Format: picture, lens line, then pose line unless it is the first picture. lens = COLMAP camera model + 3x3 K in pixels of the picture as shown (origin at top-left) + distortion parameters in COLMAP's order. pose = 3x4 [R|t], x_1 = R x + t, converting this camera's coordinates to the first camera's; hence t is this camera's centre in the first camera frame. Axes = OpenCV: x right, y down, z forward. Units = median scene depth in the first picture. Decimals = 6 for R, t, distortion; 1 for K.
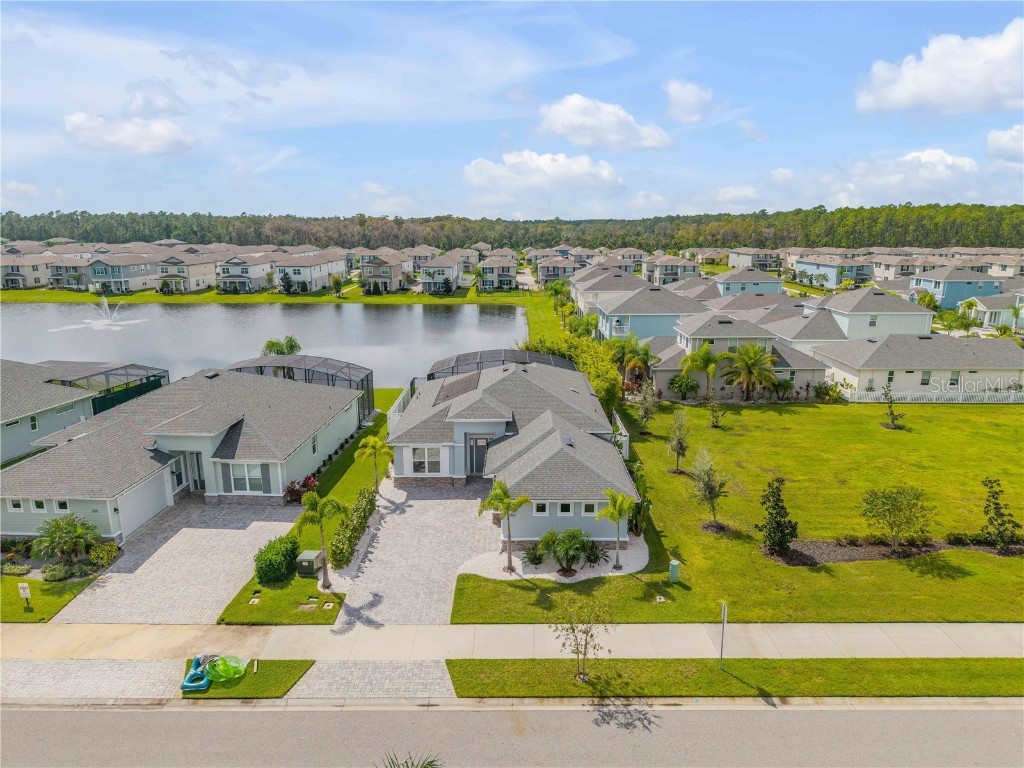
lens RADIAL K [[684.2, 0, 512.0], [0, 684.2, 384.0], [0, 0, 1]] dist [0.036841, -0.049590]
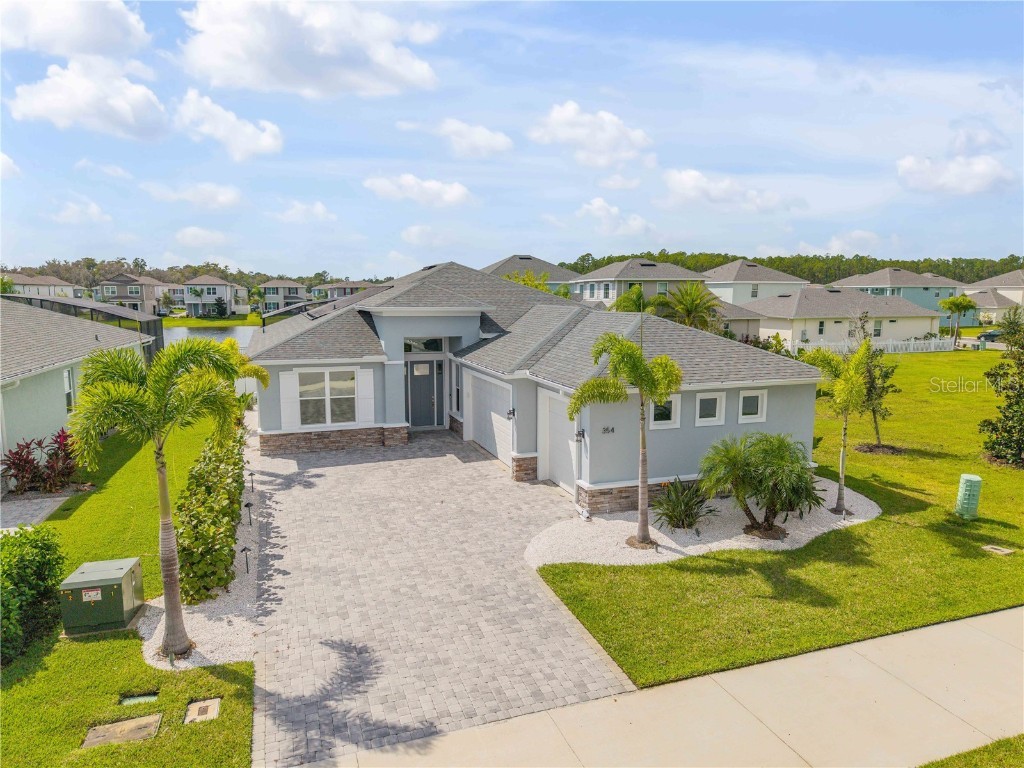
lens RADIAL K [[687.6, 0, 512.0], [0, 687.6, 384.0], [0, 0, 1]] dist [0.005288, -0.001548]
pose [[0.942020, -0.042503, 0.332853, -0.182907], [0.074604, 0.993647, -0.084258, 0.170933], [-0.327157, 0.104205, 0.939207, 0.521043]]
